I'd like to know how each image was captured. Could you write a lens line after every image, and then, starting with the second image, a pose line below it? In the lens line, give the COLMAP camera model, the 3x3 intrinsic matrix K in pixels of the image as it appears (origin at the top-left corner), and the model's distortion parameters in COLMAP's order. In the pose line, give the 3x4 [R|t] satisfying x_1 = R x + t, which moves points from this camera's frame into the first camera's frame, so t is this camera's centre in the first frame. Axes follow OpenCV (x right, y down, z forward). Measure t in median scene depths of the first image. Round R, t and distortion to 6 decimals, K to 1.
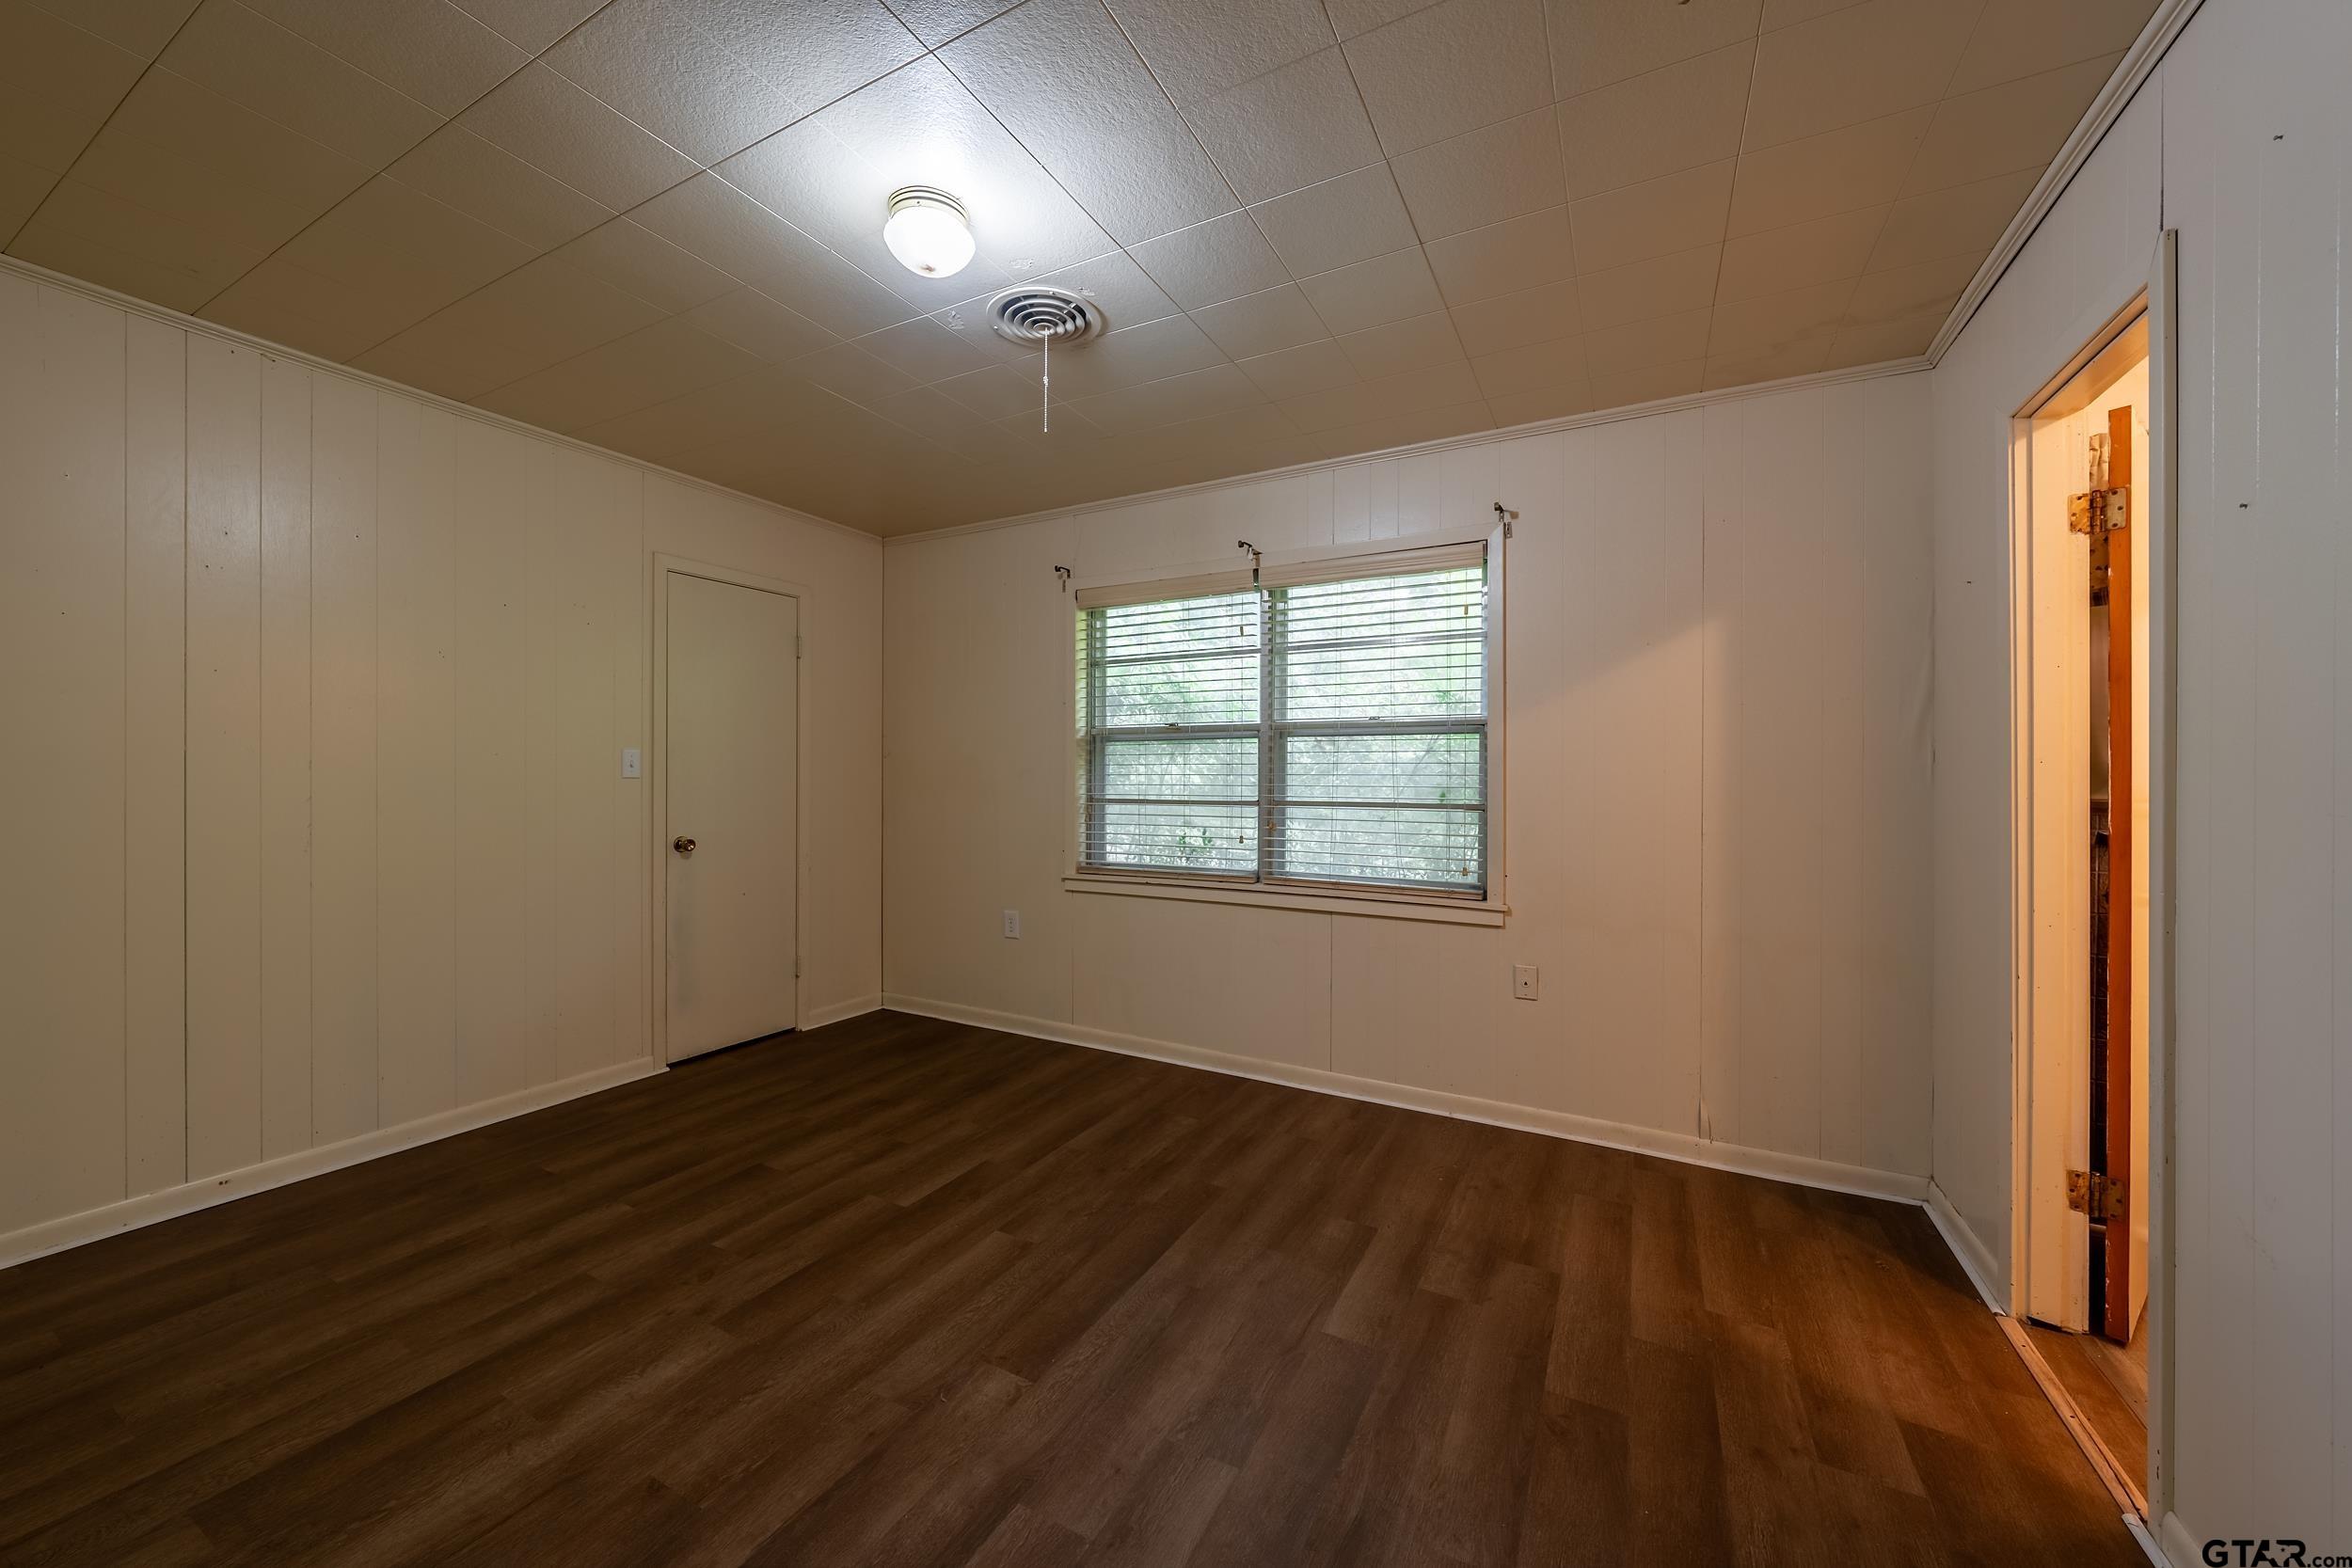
lens RADIAL K [[838.5, 0, 1172.4], [0, 838.5, 781.9], [0, 0, 1]] dist [-0.000899, 0.000073]
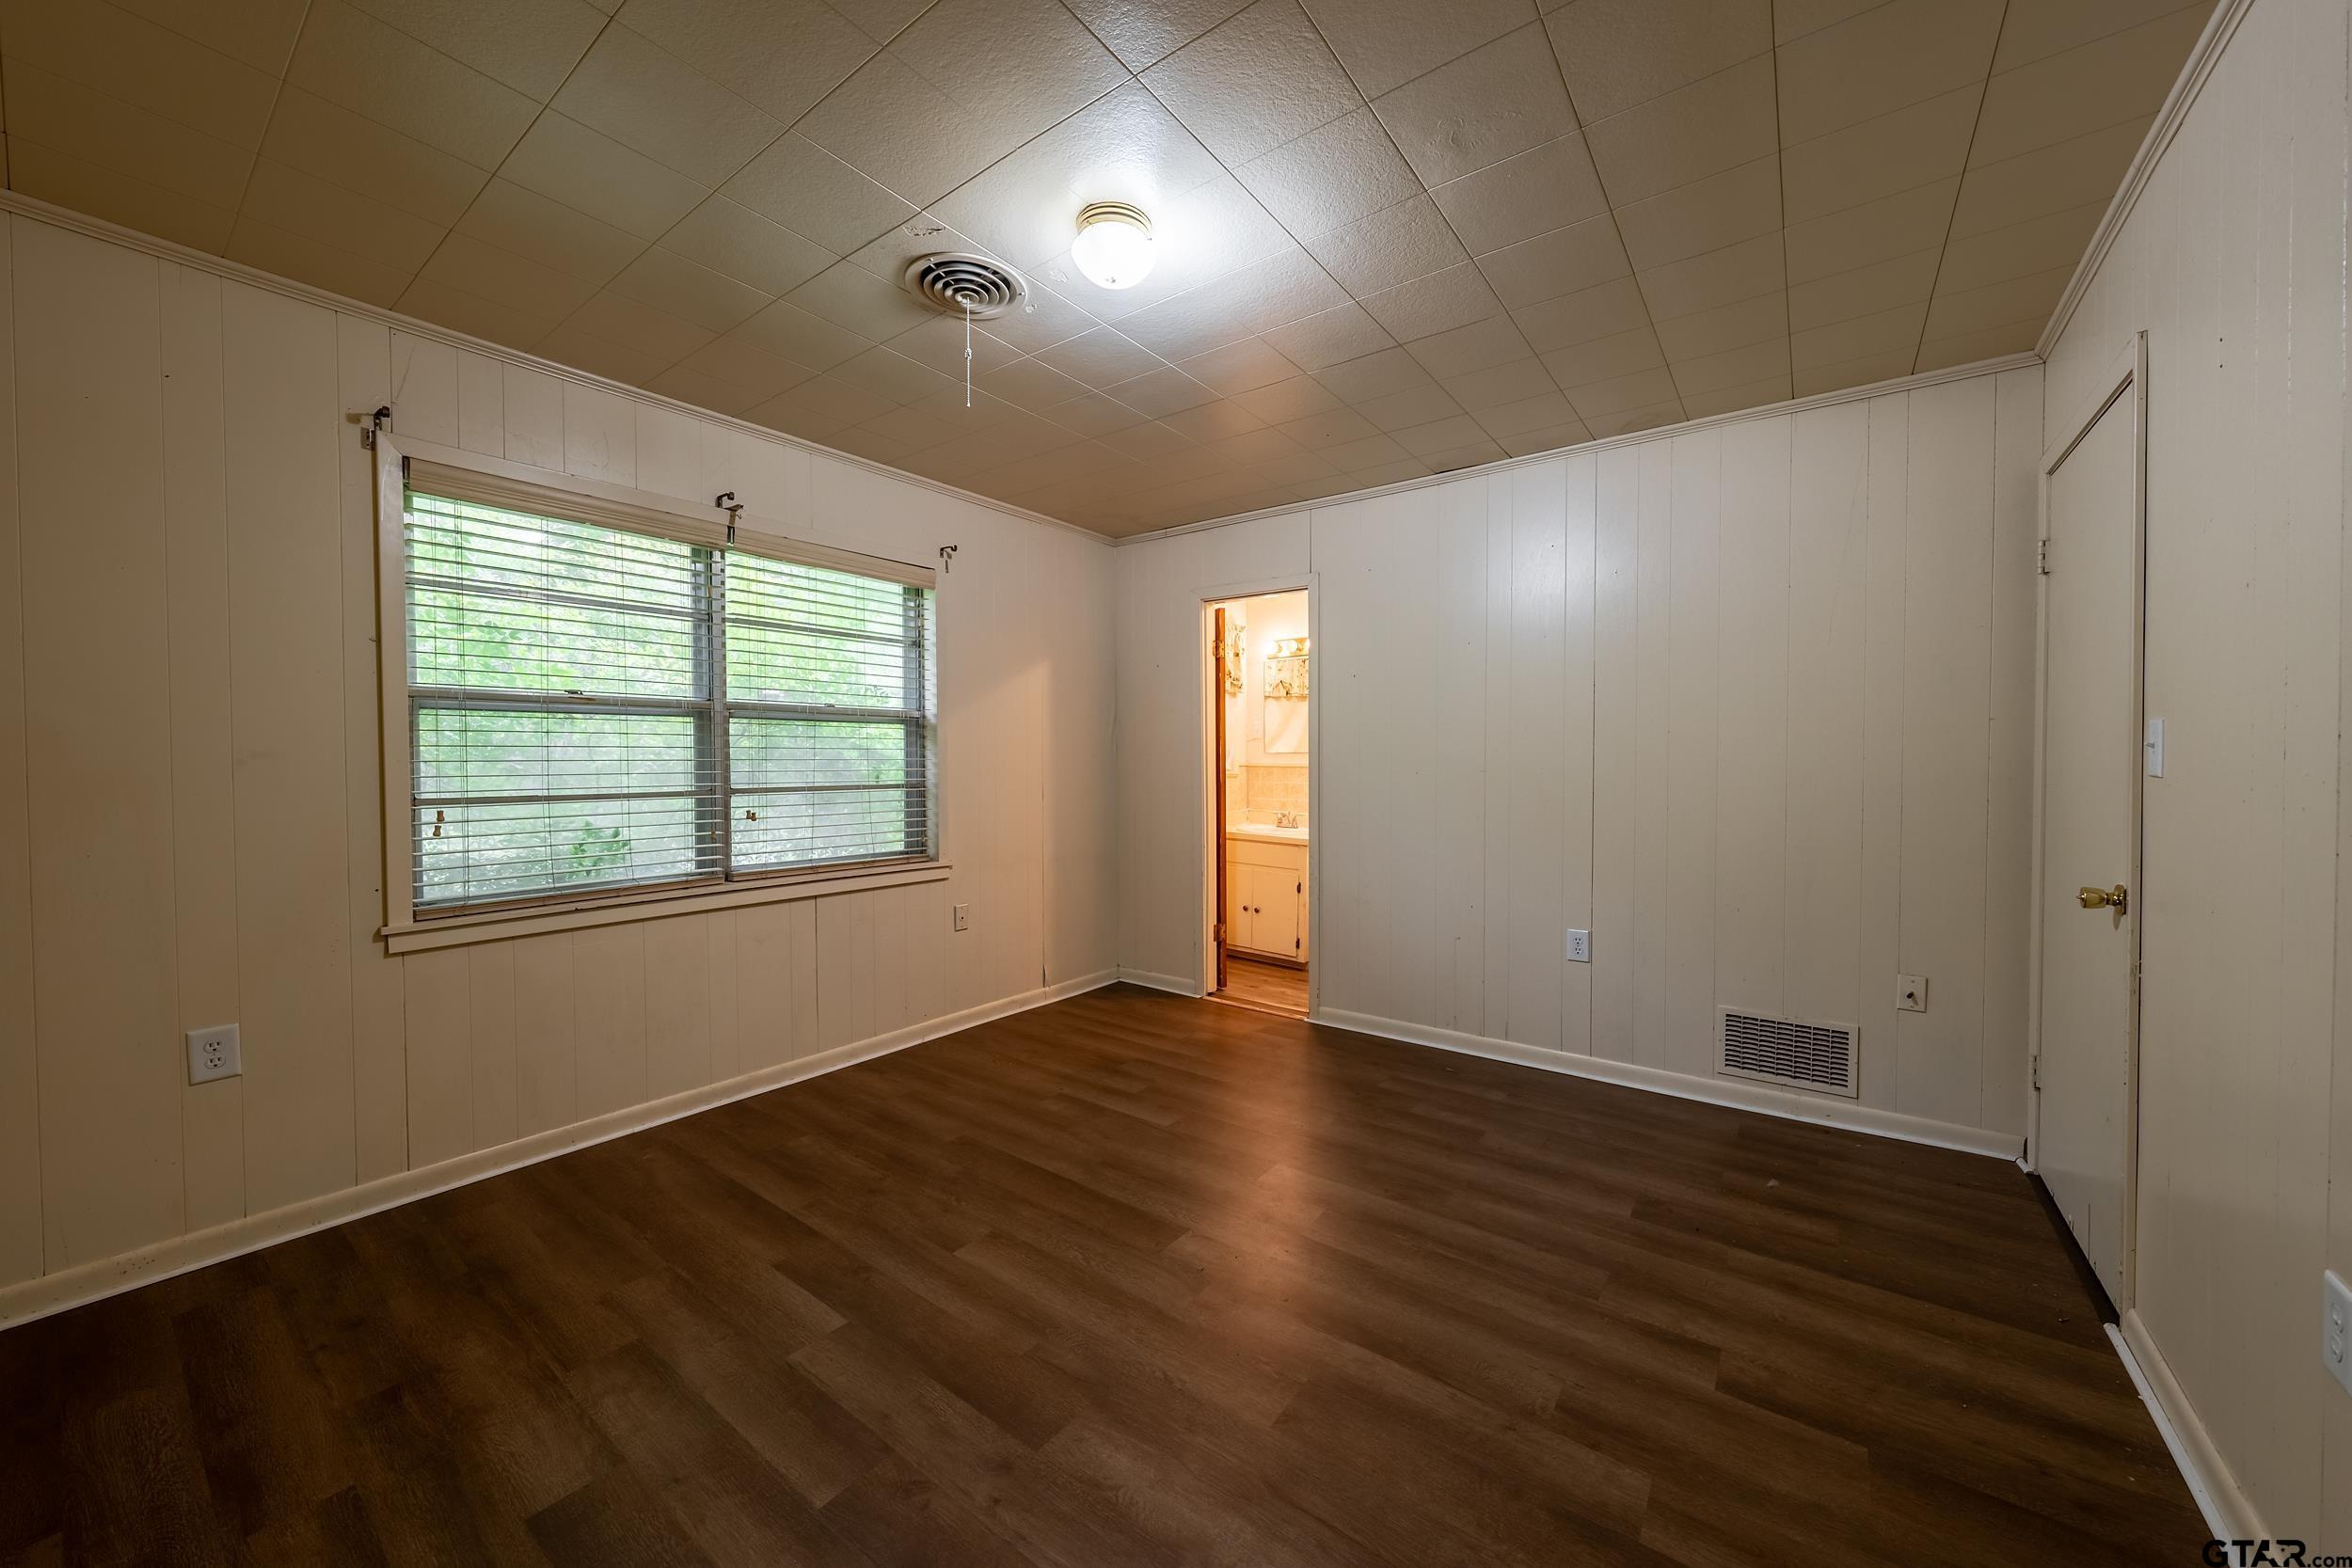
lens RADIAL K [[838.5, 0, 1167.0], [0, 838.5, 778.9], [0, 0, 1]] dist [-0.000899, 0.000073]
pose [[0.169360, -0.026939, 0.985186, -0.850034], [0.011038, 0.999616, 0.025436, -0.007006], [-0.985492, 0.006567, 0.169592, 0.483425]]
